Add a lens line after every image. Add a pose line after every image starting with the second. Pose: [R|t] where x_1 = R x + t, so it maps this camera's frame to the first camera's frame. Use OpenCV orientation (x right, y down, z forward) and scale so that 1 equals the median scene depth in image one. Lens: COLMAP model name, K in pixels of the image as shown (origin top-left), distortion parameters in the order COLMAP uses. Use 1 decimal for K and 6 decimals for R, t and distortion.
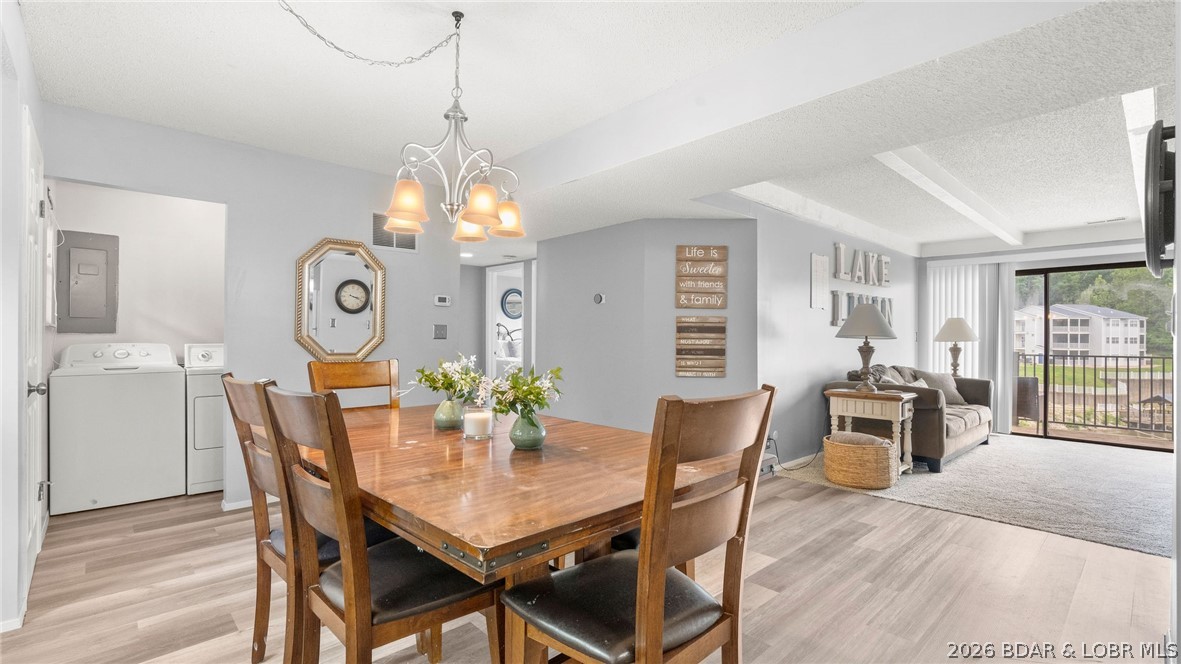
lens RADIAL K [[526.2, 0, 595.7], [0, 526.2, 331.1], [0, 0, 1]] dist [-0.005615, 0.003290]
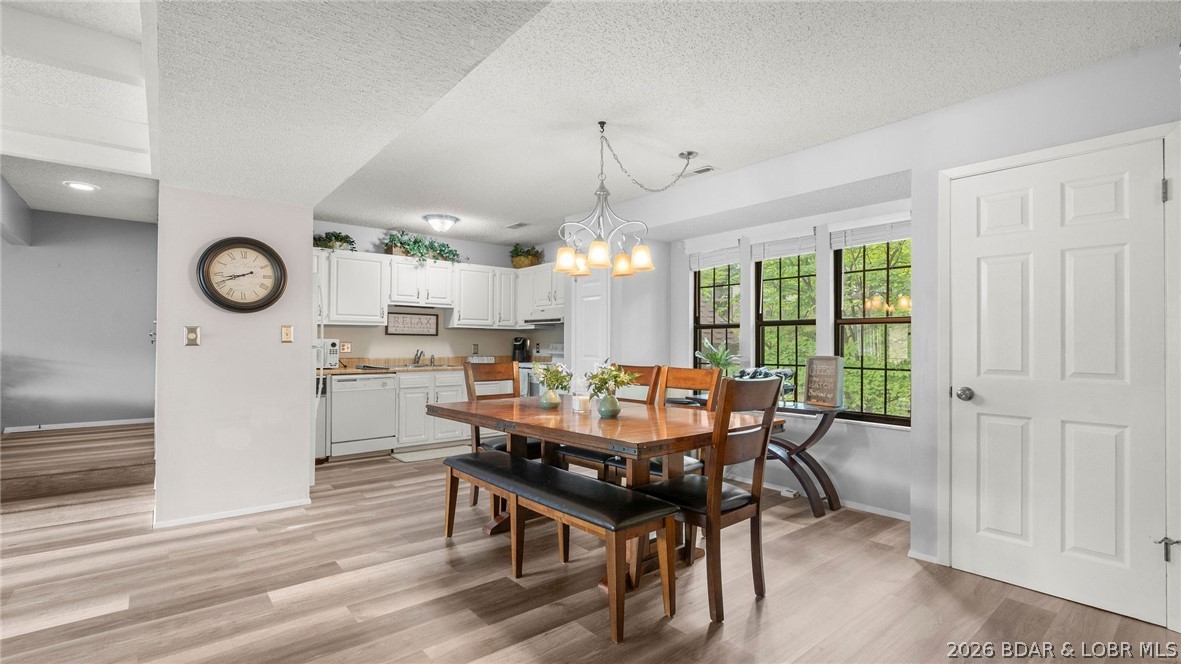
lens RADIAL K [[526.2, 0, 592.6], [0, 526.2, 336.3], [0, 0, 1]] dist [-0.005615, 0.003290]
pose [[-0.998111, -0.009043, 0.060766, -0.178187], [-0.011023, 0.999416, -0.032329, 0.015142], [-0.060438, -0.032938, -0.997628, 1.306701]]
